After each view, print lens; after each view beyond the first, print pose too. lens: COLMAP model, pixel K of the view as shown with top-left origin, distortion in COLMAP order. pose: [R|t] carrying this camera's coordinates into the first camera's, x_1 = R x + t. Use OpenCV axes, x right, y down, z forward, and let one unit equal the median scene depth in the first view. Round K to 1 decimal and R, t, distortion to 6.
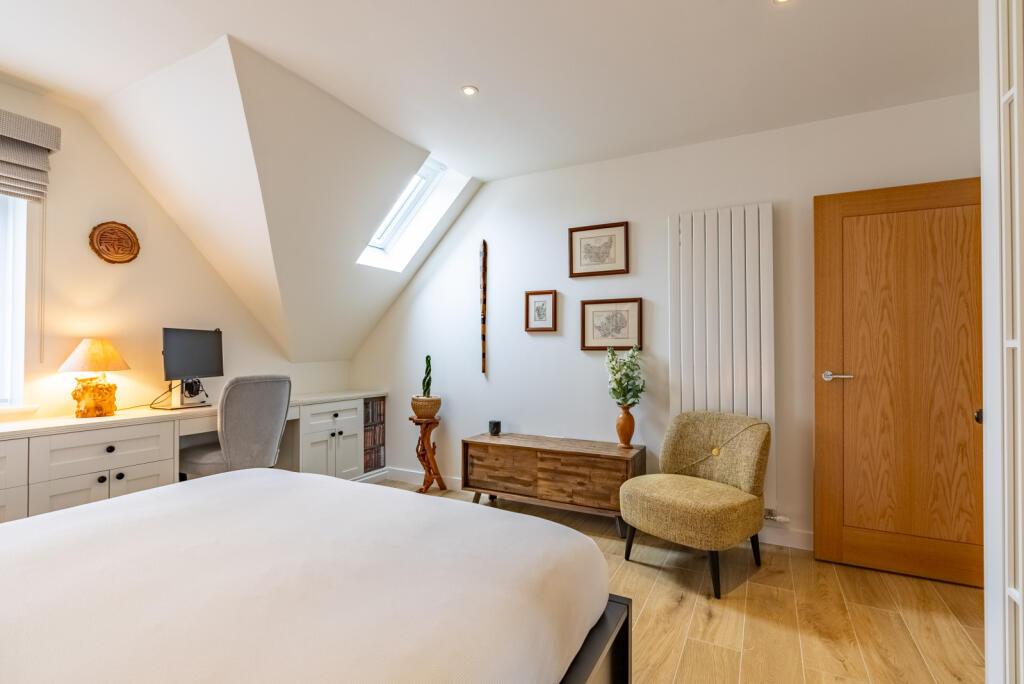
lens RADIAL K [[469.7, 0, 518.8], [0, 469.7, 347.2], [0, 0, 1]] dist [0.002814, 0.001570]
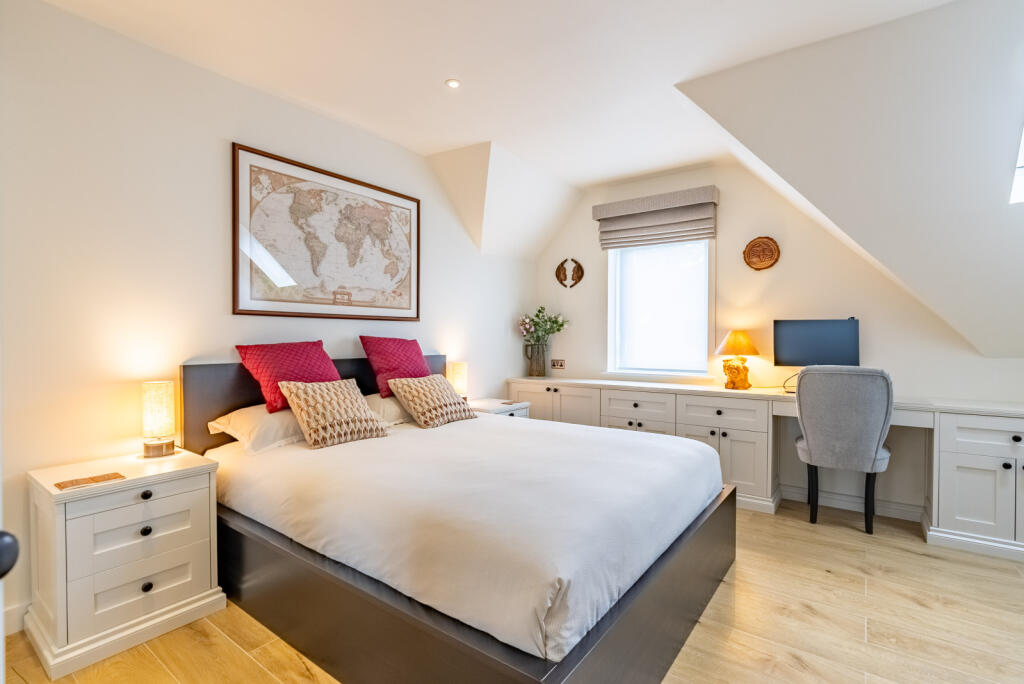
lens RADIAL K [[469.7, 0, 518.1], [0, 469.7, 340.9], [0, 0, 1]] dist [0.002814, 0.001570]
pose [[-0.127667, 0.020413, -0.991607, 0.477015], [0.017507, 0.999679, 0.018325, -0.023137], [0.991663, -0.015021, -0.127983, 0.518148]]
